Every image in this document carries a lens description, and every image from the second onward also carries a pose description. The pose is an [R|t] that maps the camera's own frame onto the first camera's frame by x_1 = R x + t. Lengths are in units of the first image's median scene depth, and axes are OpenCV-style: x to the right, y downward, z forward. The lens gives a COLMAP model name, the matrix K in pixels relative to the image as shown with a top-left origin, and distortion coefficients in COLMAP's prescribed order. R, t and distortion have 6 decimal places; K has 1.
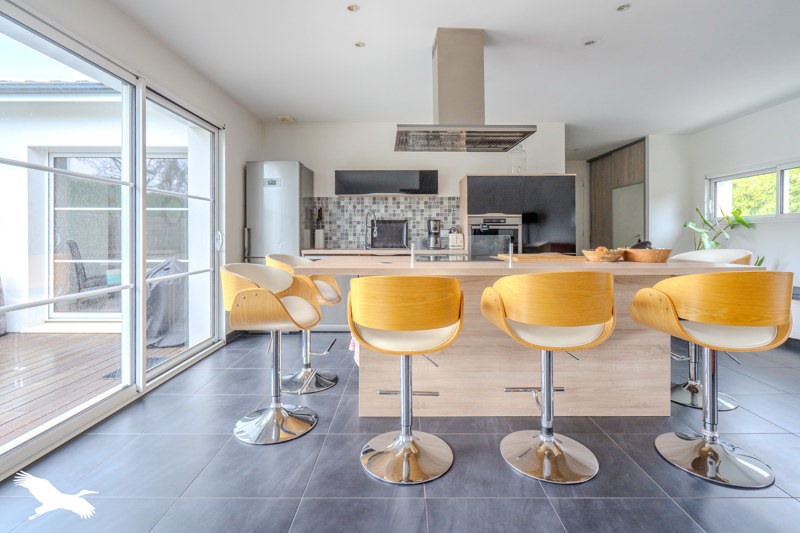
lens RADIAL K [[382.8, 0, 403.9], [0, 382.8, 233.5], [0, 0, 1]] dist [-0.005514, 0.000111]
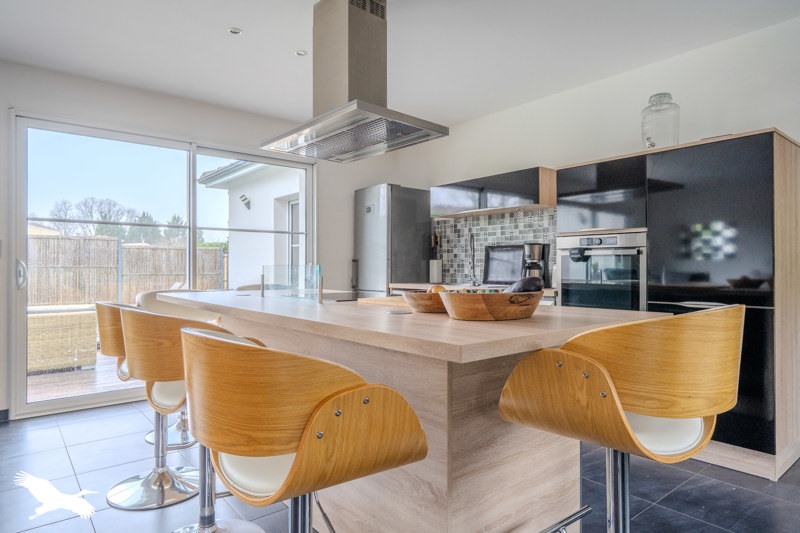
lens RADIAL K [[482.5, 0, 397.0], [0, 482.5, 265.0], [0, 0, 1]] dist [0.006458, 0.001065]
pose [[0.634022, -0.002327, -0.773312, 0.535856], [0.001963, 0.999997, -0.001401, 0.002035], [0.773313, -0.000630, 0.634024, 0.272228]]
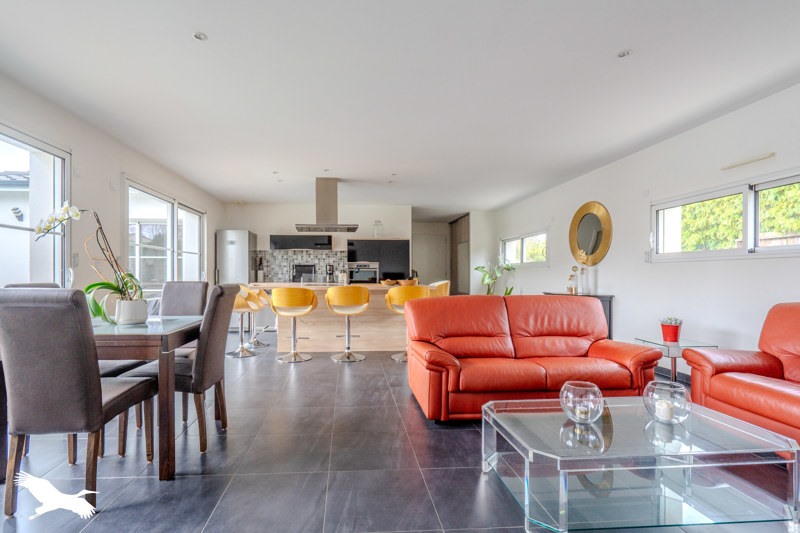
lens RADIAL K [[382.8, 0, 362.1], [0, 382.8, 276.8], [0, 0, 1]] dist [-0.005514, 0.000111]
pose [[0.999139, 0.003417, 0.041349, 0.142760], [-0.003747, 0.999962, 0.007903, 0.001855], [-0.041321, -0.008051, 0.999114, -0.637655]]
